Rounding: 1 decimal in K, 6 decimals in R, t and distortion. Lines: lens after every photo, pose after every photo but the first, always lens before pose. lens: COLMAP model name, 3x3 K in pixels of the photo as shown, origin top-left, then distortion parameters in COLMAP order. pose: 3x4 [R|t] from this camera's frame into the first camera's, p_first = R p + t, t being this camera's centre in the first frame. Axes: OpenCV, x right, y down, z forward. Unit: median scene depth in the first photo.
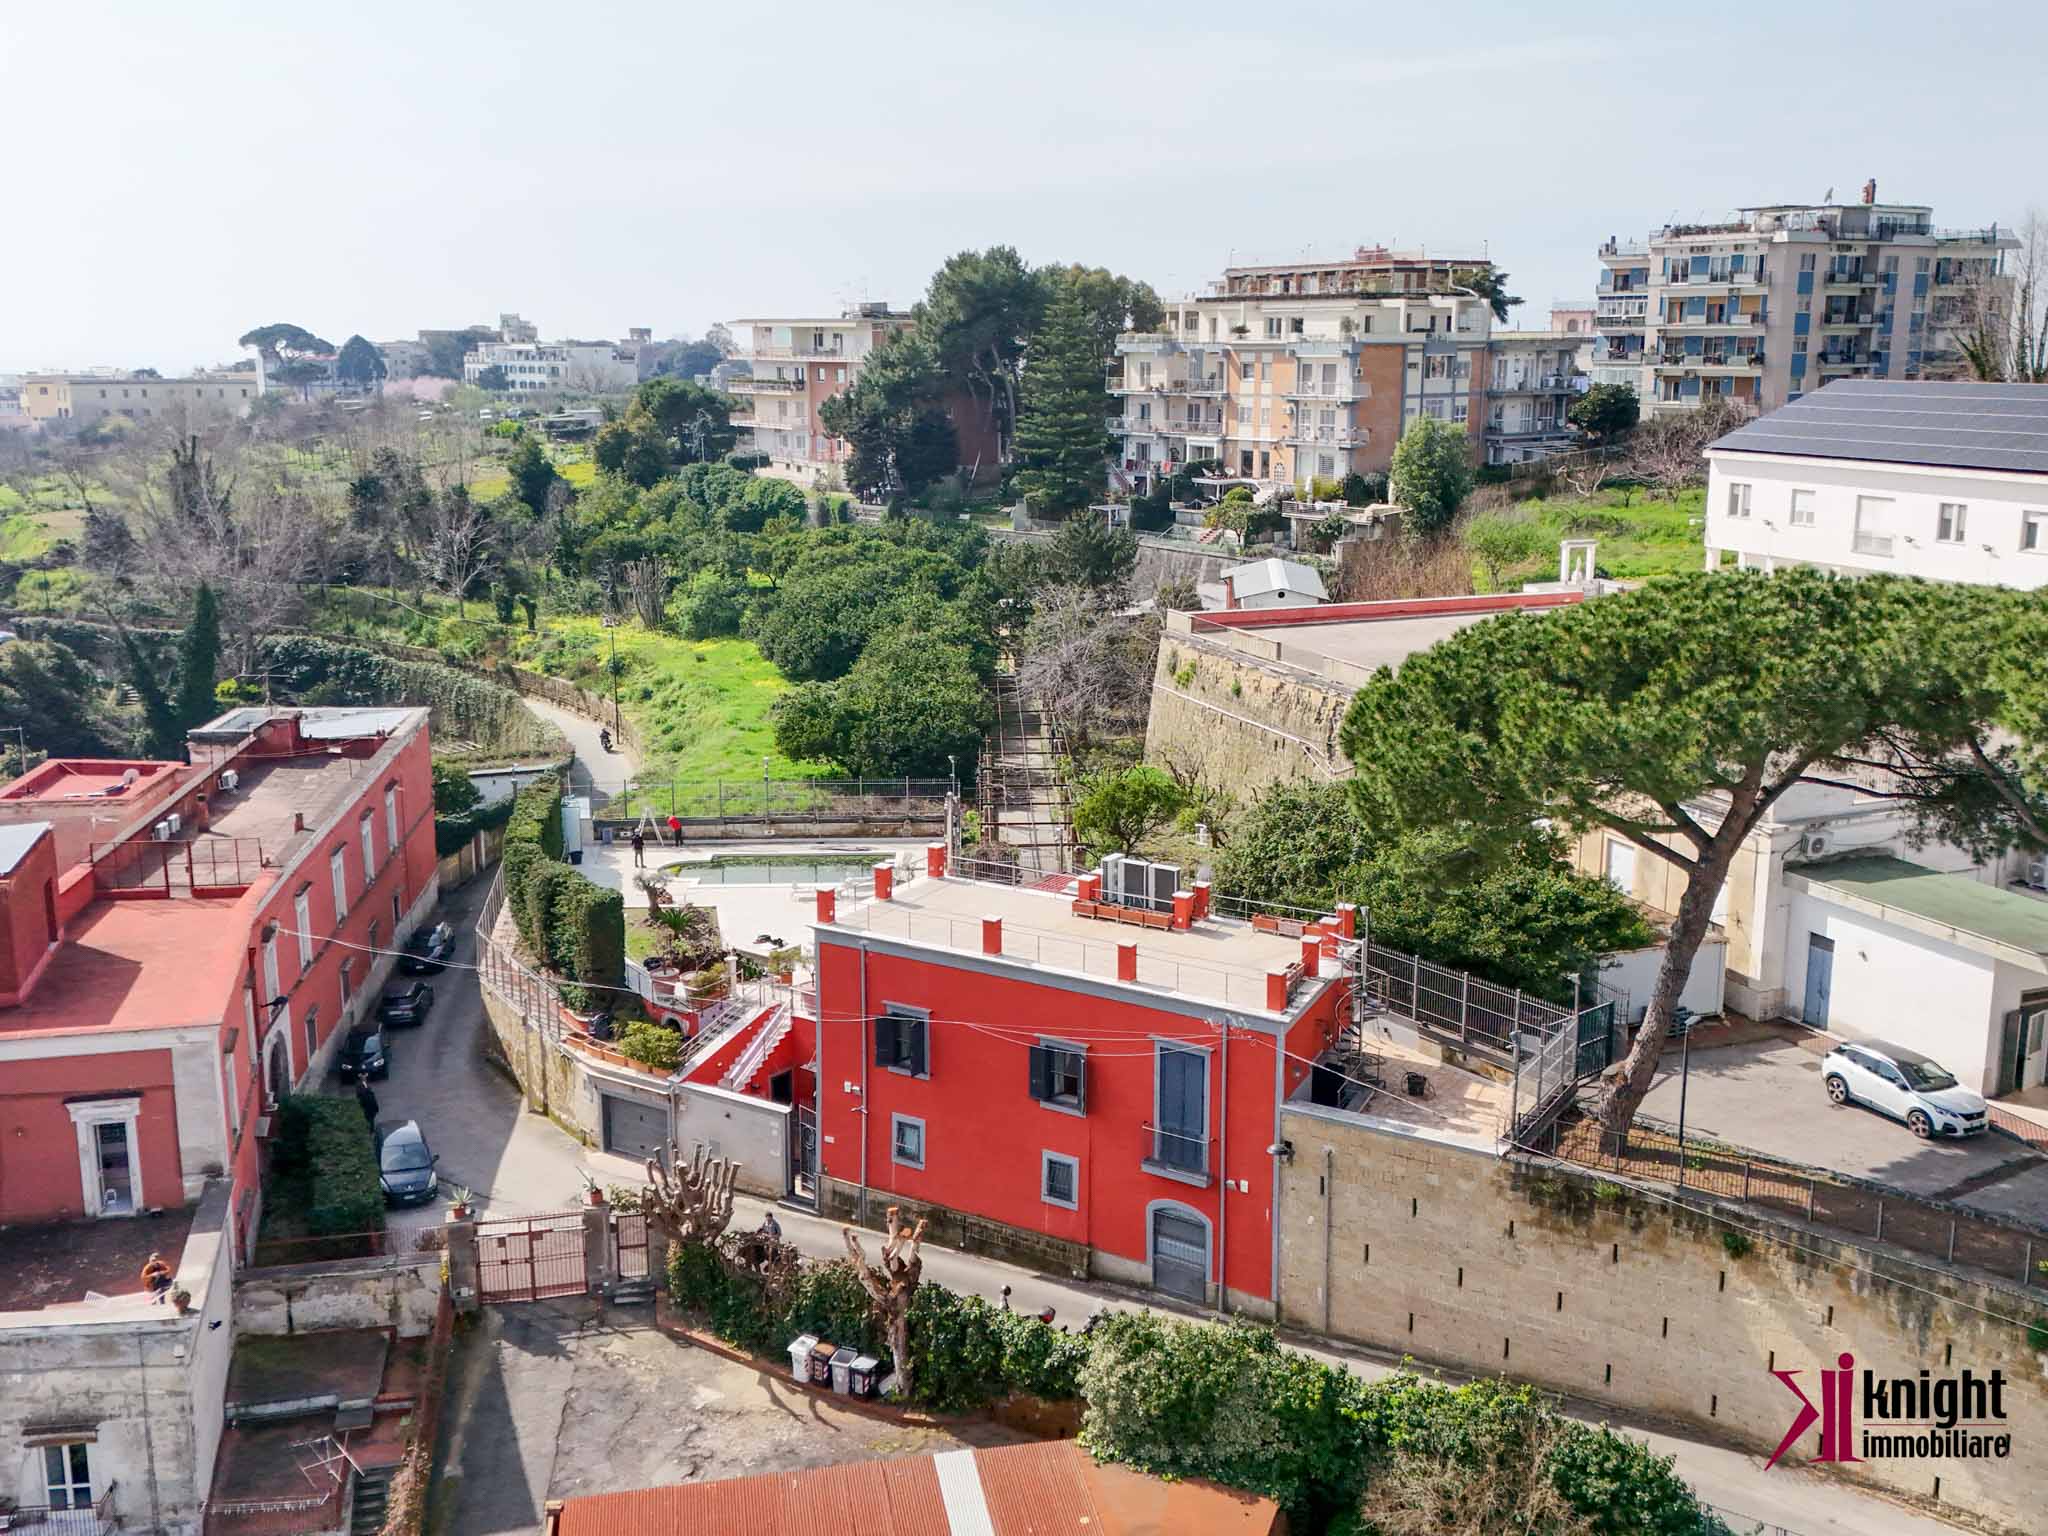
lens RADIAL K [[1984.8, 0, 1025.1], [0, 1984.8, 773.7], [0, 0, 1]] dist [0.140774, -0.254428]
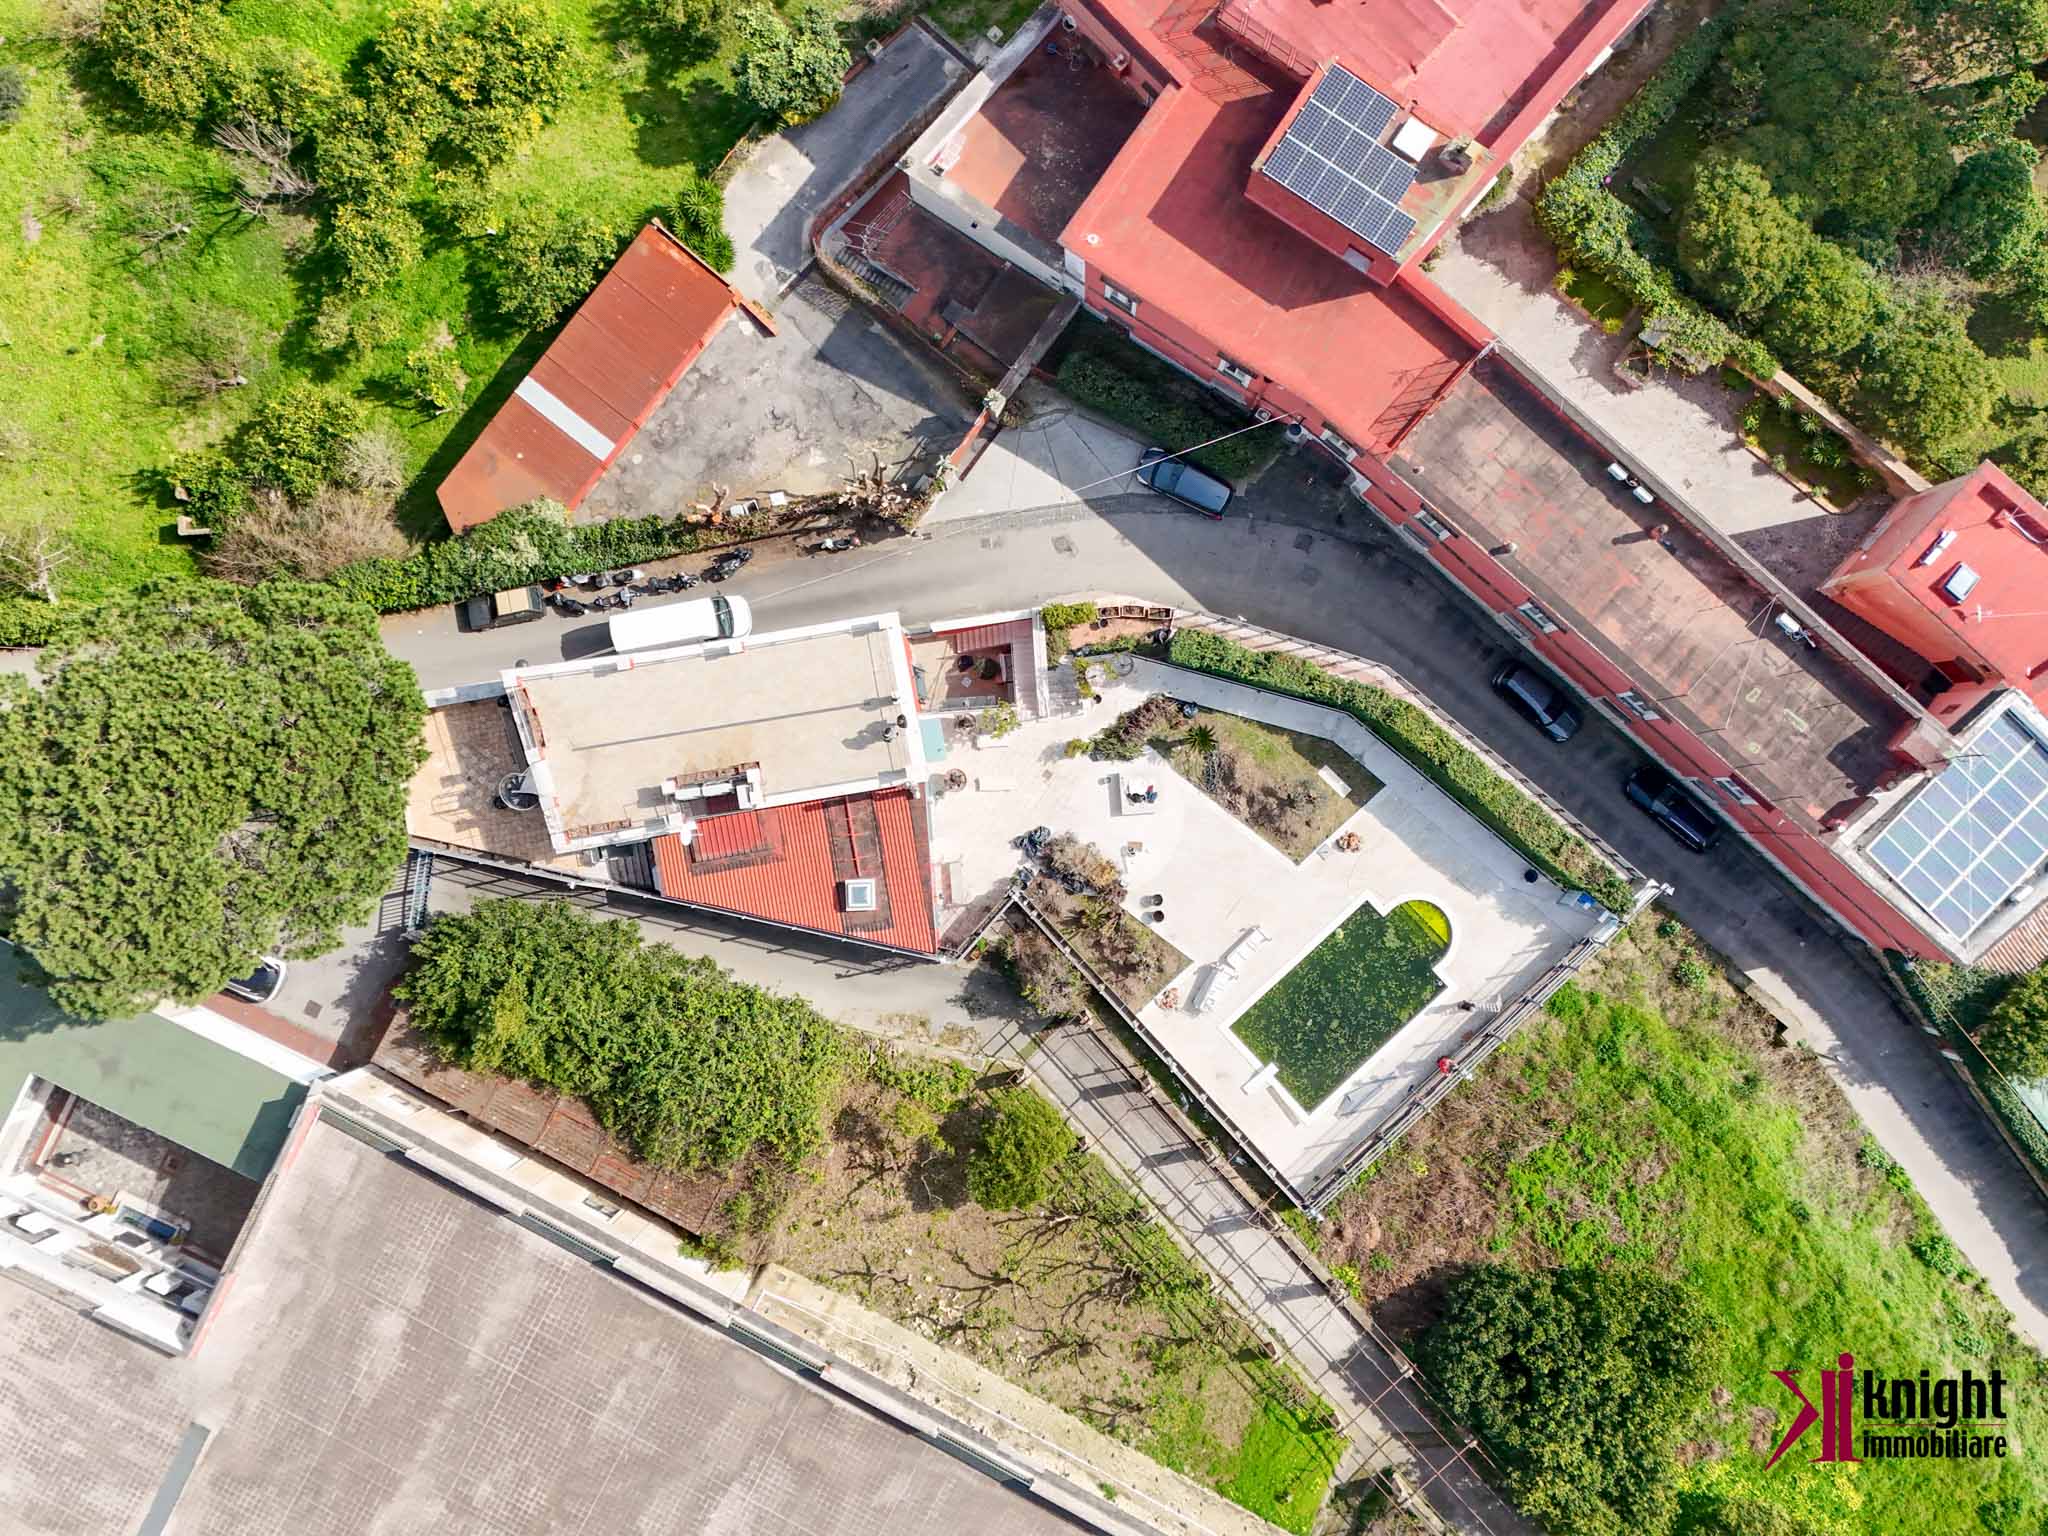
lens RADIAL K [[1975.3, 0, 1028.1], [0, 1975.3, 771.6], [0, 0, 1]] dist [0.169964, -0.397454]
pose [[-0.750887, 0.660406, 0.005752, -0.102338], [-0.125787, -0.151560, 0.980412, -1.122301], [0.648341, 0.735455, 0.196874, 0.785780]]
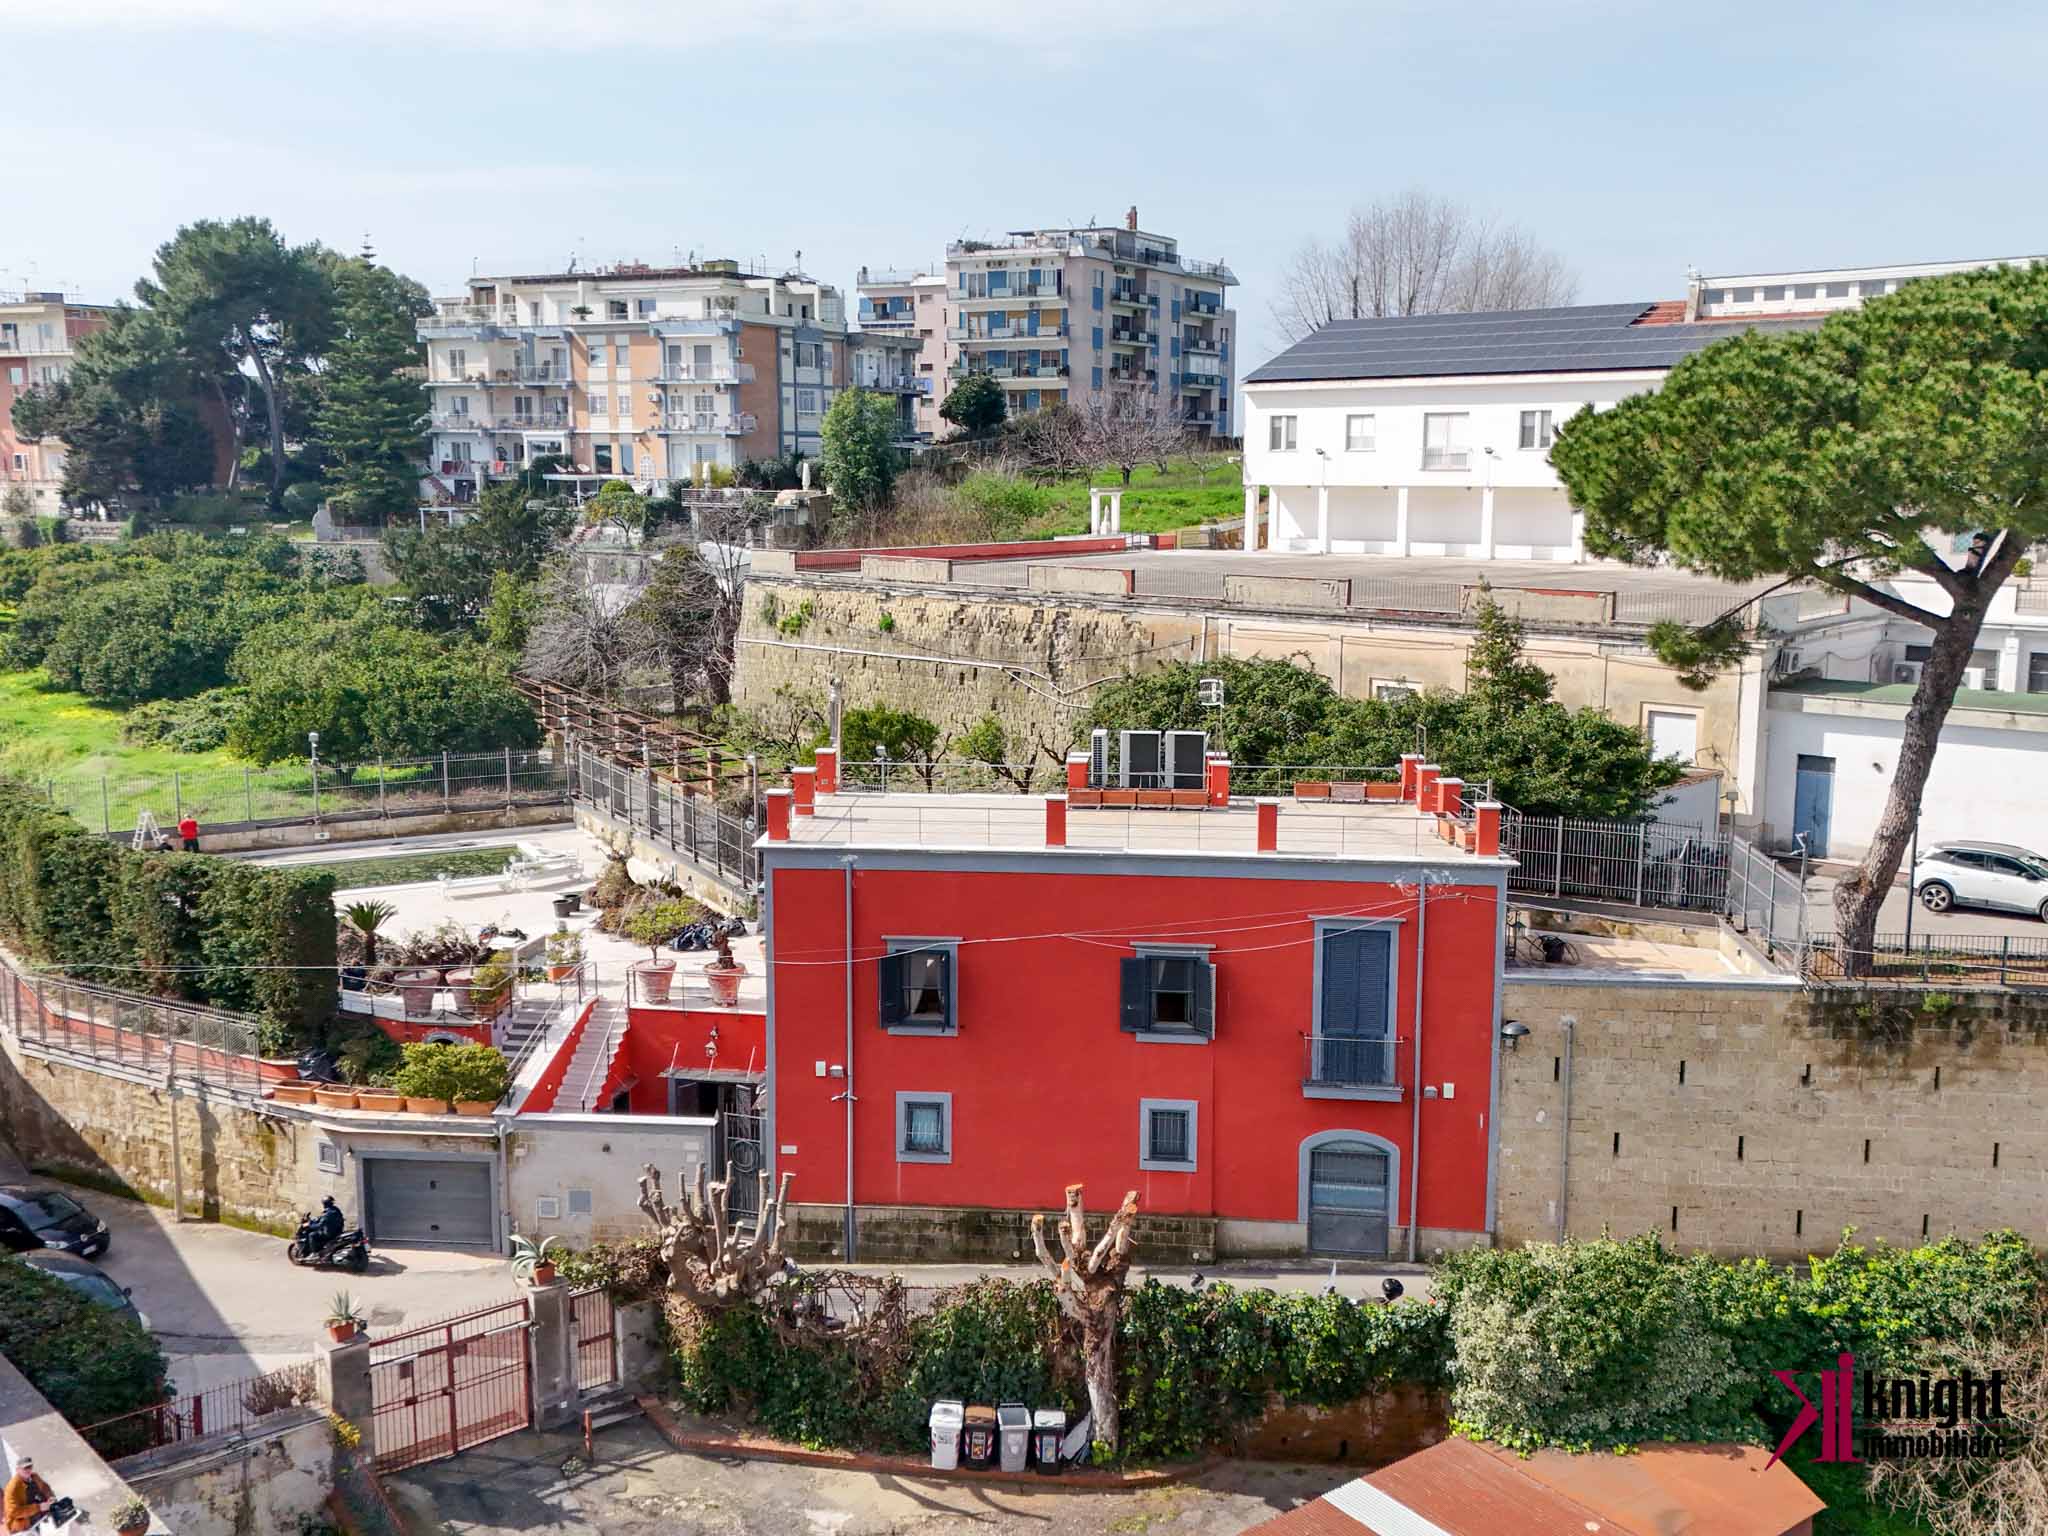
lens RADIAL K [[1984.8, 0, 1025.1], [0, 1984.8, 773.7], [0, 0, 1]] dist [0.140774, -0.254428]
pose [[0.892594, -0.070073, 0.445382, -0.302958], [0.094378, 0.995003, -0.032597, 0.074275], [-0.440872, 0.071130, 0.894747, 0.289900]]
